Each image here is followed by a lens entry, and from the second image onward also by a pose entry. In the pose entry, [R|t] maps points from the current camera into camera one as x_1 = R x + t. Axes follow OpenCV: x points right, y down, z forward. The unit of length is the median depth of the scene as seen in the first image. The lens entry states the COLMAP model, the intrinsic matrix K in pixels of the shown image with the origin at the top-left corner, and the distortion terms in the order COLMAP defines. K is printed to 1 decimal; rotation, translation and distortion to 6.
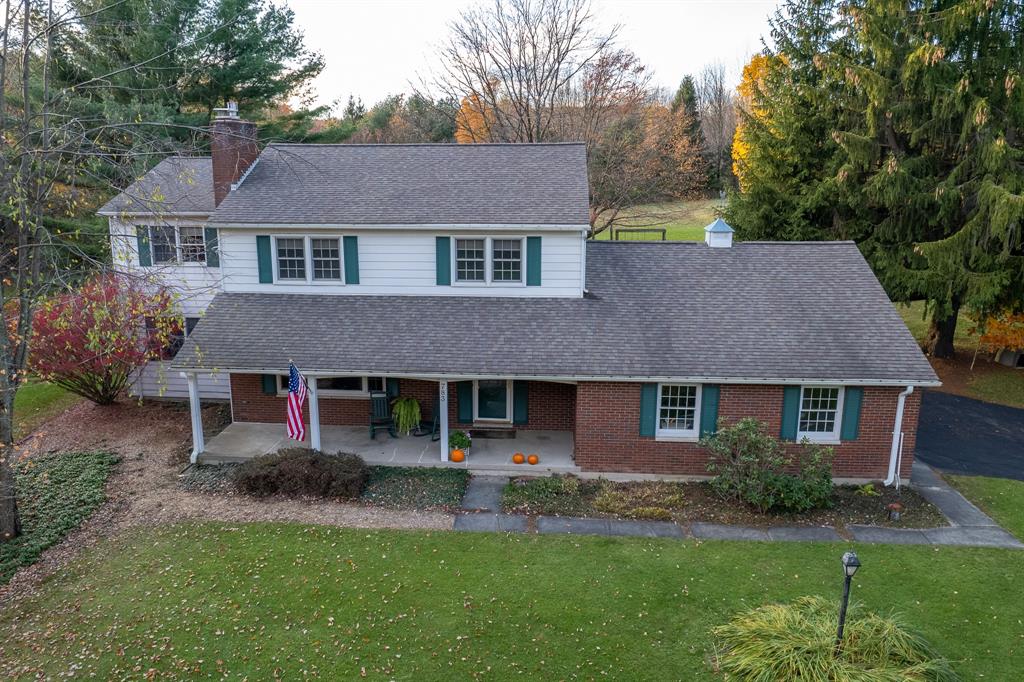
lens RADIAL K [[751.3, 0, 507.3], [0, 751.3, 296.5], [0, 0, 1]] dist [-0.025640, -0.002169]
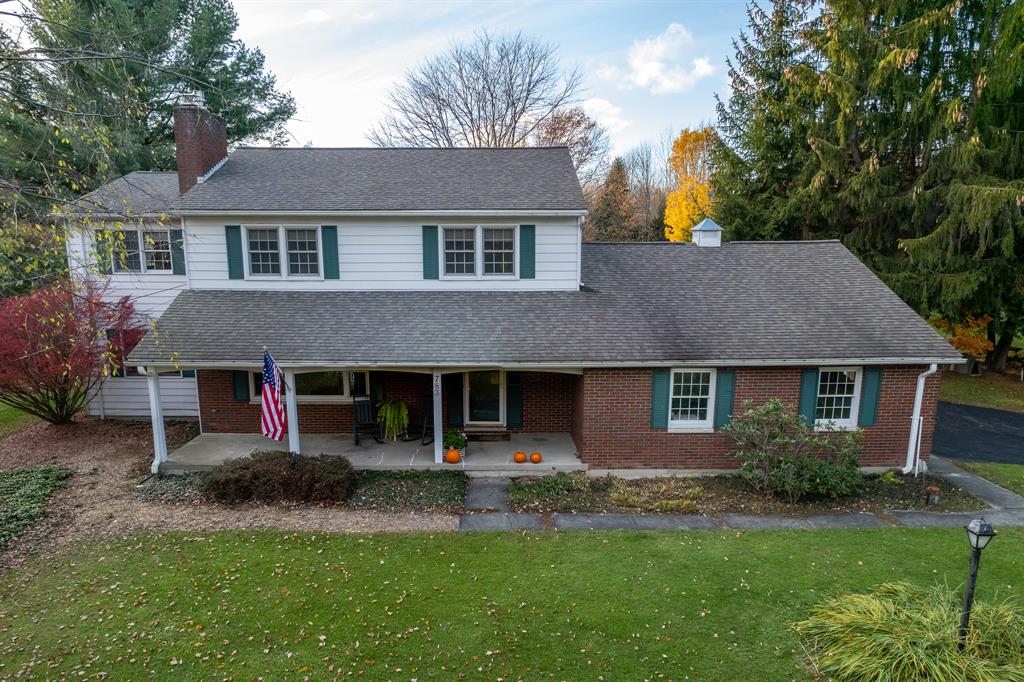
lens RADIAL K [[671.9, 0, 512.0], [0, 671.9, 341.0], [0, 0, 1]] dist [-0.052267, 0.043466]
pose [[0.996949, -0.015540, 0.076500, -0.055806], [0.016852, 0.999721, -0.016544, 0.087652], [-0.076221, 0.017783, 0.996932, 0.182858]]
